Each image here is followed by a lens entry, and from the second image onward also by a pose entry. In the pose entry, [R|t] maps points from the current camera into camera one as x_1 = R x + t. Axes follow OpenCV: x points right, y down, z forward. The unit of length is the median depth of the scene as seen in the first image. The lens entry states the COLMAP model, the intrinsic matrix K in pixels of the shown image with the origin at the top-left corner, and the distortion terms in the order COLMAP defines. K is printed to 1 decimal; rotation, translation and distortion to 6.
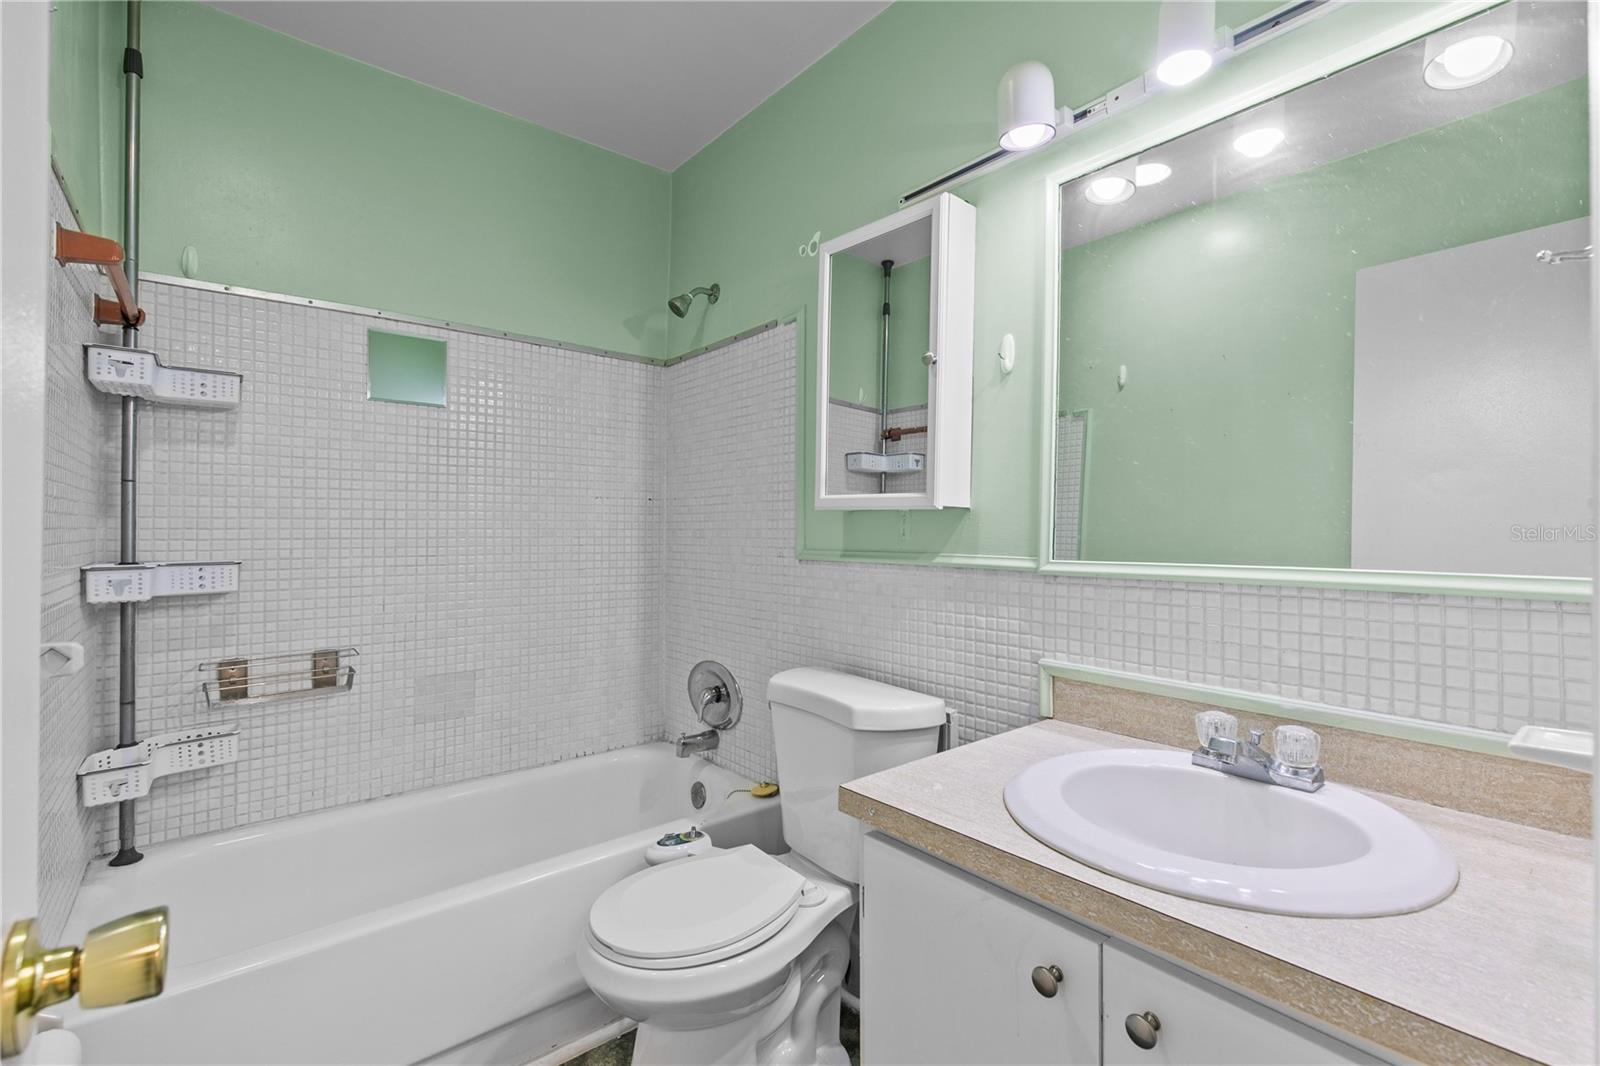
lens RADIAL K [[718.4, 0, 811.8], [0, 718.4, 539.0], [0, 0, 1]] dist [0.004101, -0.000276]
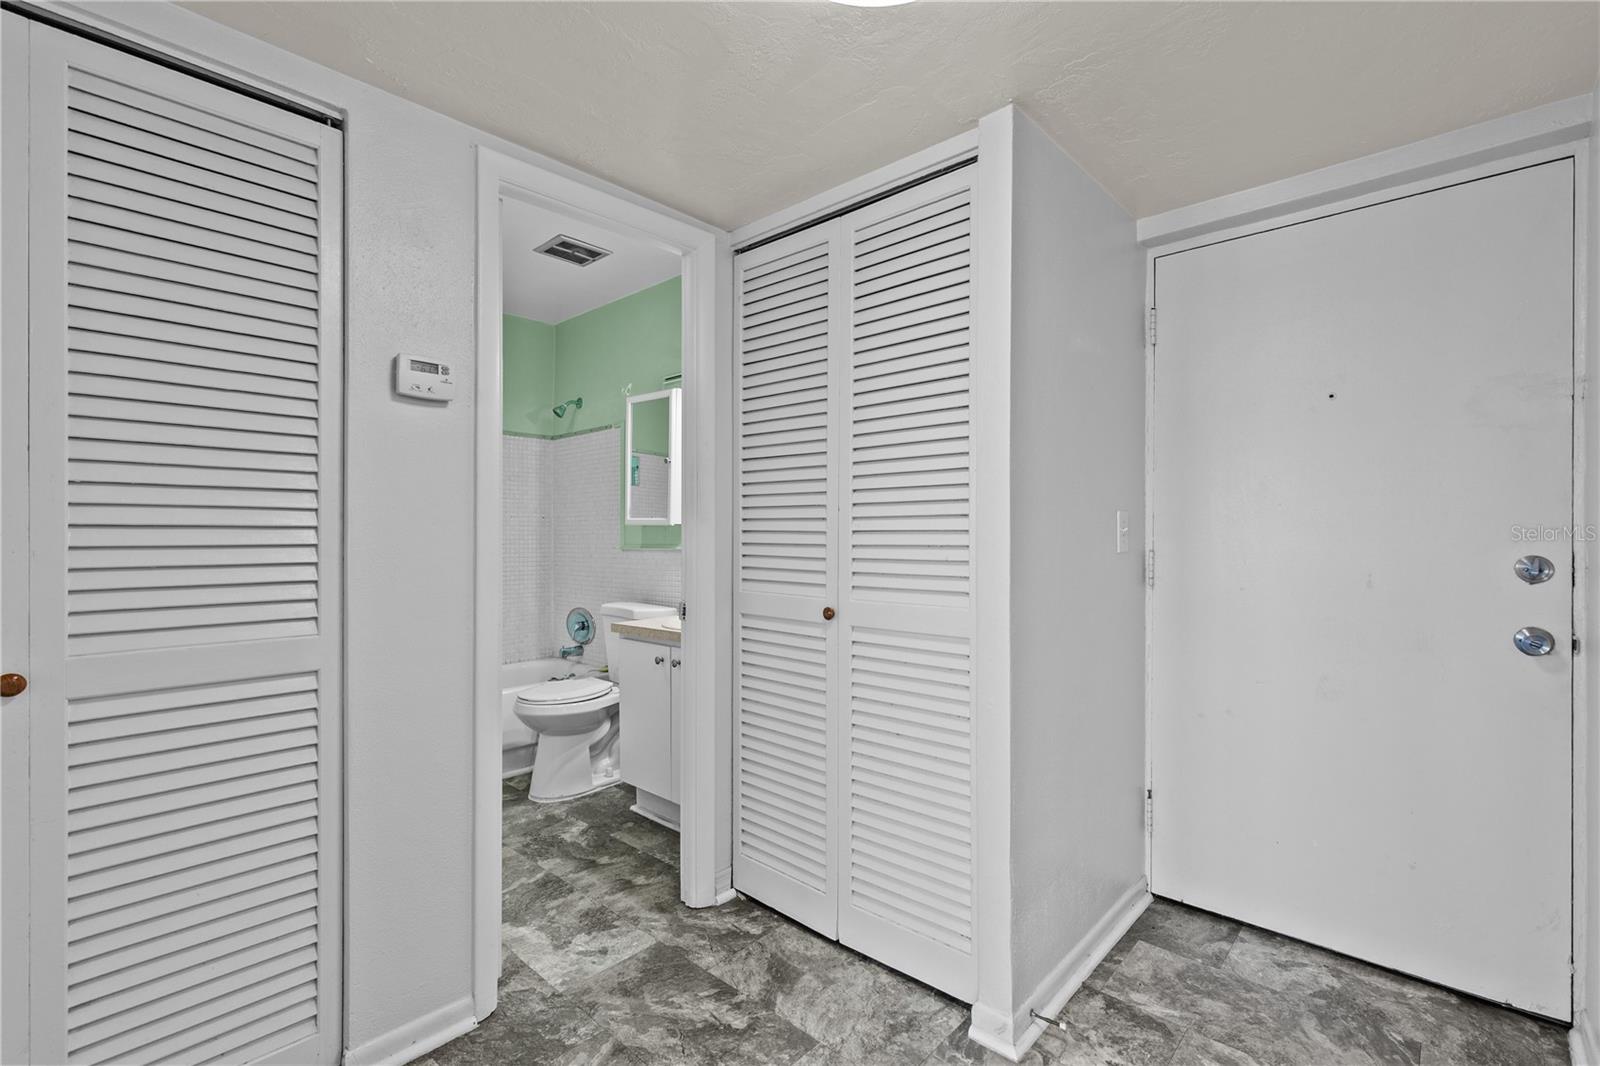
lens RADIAL K [[718.4, 0, 811.8], [0, 718.4, 539.0], [0, 0, 1]] dist [0.004101, -0.000276]
pose [[0.991413, -0.009829, 0.130401, 0.209384], [0.010514, 0.999934, -0.004568, 0.011464], [-0.130347, 0.005900, 0.991451, -0.883475]]
